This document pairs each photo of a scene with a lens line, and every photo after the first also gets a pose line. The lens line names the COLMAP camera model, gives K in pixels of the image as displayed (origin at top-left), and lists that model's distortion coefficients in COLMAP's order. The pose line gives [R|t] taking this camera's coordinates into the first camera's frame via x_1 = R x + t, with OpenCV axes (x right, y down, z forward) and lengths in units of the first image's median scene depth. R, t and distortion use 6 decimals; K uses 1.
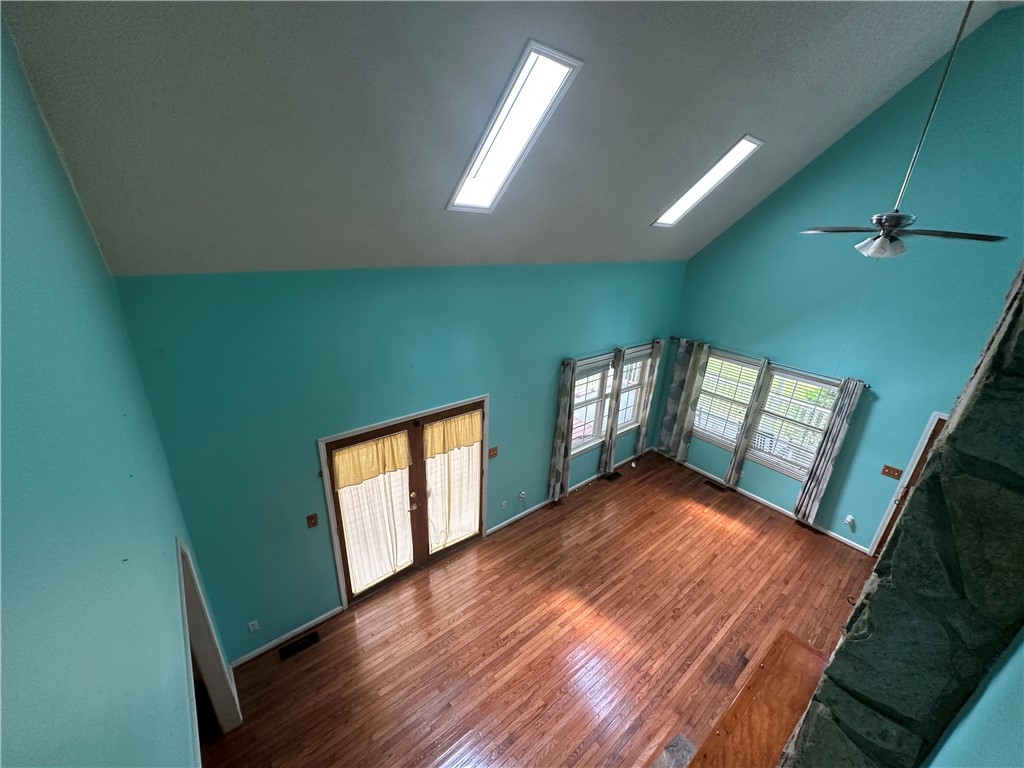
lens RADIAL K [[408.3, 0, 511.7], [0, 408.3, 384.9], [0, 0, 1]] dist [-0.005976, 0.001515]
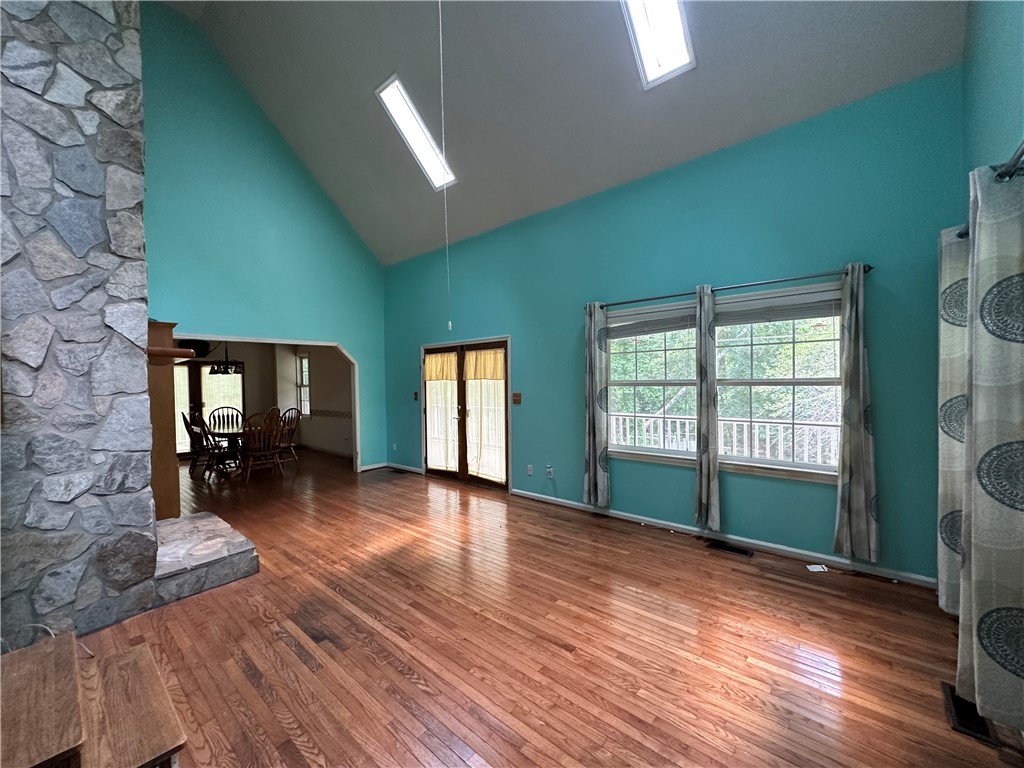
lens RADIAL K [[408.3, 0, 512.3], [0, 408.3, 385.4], [0, 0, 1]] dist [-0.005976, 0.001515]
pose [[0.169444, -0.033727, -0.984963, 0.967985], [-0.340591, 0.935833, -0.090636, 0.233481], [0.924817, 0.350827, 0.147084, 0.831617]]
